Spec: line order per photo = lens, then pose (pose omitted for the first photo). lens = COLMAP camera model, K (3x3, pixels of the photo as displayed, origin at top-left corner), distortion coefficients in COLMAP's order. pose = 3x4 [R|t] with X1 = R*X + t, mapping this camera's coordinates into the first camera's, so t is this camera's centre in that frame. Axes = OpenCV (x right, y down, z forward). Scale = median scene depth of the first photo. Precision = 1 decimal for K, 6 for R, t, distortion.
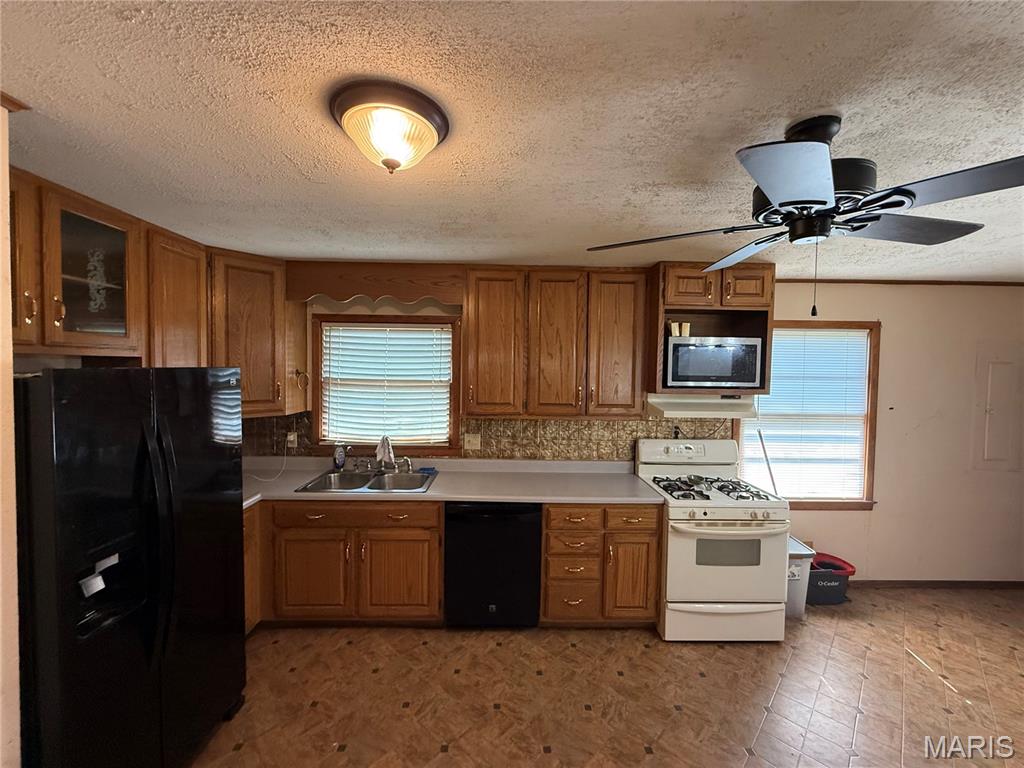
lens RADIAL K [[407.4, 0, 512.9], [0, 407.4, 385.5], [0, 0, 1]] dist [0.002647, -0.000309]
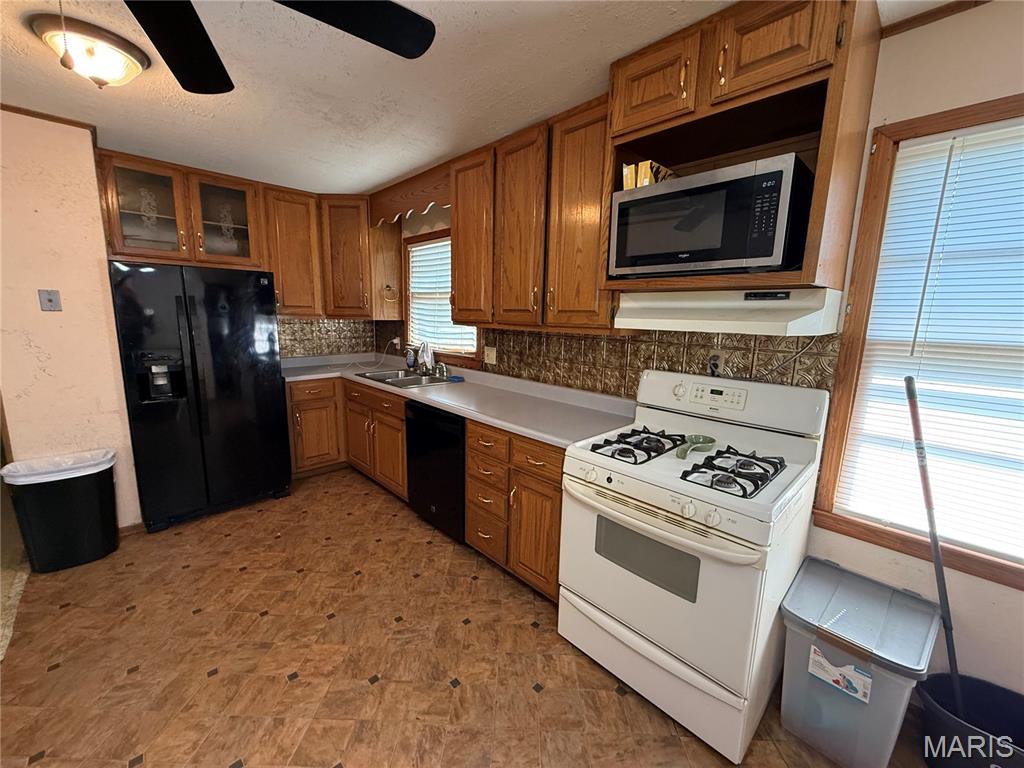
lens RADIAL K [[407.4, 0, 511.2], [0, 407.4, 385.0], [0, 0, 1]] dist [0.002647, -0.000309]
pose [[0.677929, 0.127849, -0.723924, 0.725956], [-0.042022, 0.989890, 0.135468, 0.085658], [0.733925, -0.061416, 0.676448, 0.437271]]
